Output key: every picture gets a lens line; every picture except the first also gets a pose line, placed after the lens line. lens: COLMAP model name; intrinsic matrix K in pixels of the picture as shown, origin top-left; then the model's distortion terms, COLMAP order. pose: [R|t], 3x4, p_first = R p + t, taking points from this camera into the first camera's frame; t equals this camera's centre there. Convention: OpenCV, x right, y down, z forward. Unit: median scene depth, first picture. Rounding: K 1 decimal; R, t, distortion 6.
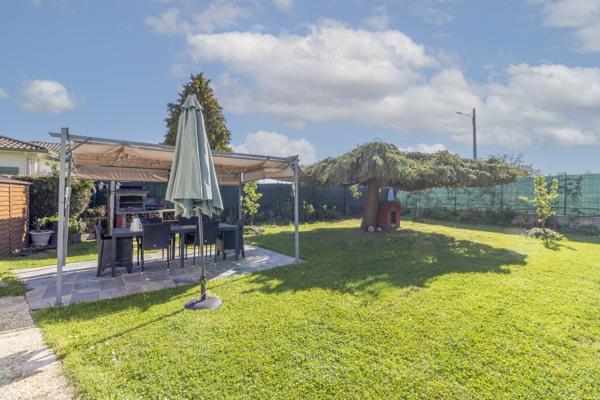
lens RADIAL K [[280.1, 0, 305.8], [0, 280.1, 191.2], [0, 0, 1]] dist [0.005167, 0.000727]
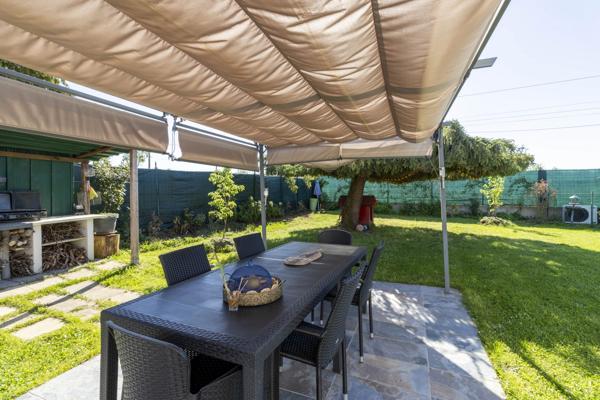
lens RADIAL K [[280.1, 0, 305.8], [0, 280.1, 191.2], [0, 0, 1]] dist [0.005167, 0.000727]
pose [[0.852371, -0.003892, 0.522922, -0.307069], [-0.006832, 0.999804, 0.018577, 0.006529], [-0.522892, -0.019407, 0.852178, 0.311223]]
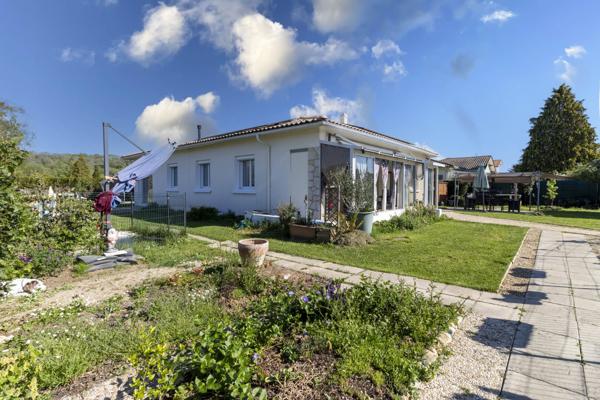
lens RADIAL K [[280.1, 0, 305.8], [0, 280.1, 191.2], [0, 0, 1]] dist [0.005167, 0.000727]
pose [[0.327500, 0.013798, -0.944750, 0.777594], [0.006879, 0.999832, 0.016987, -0.002650], [0.944826, -0.012062, 0.327350, -0.807873]]
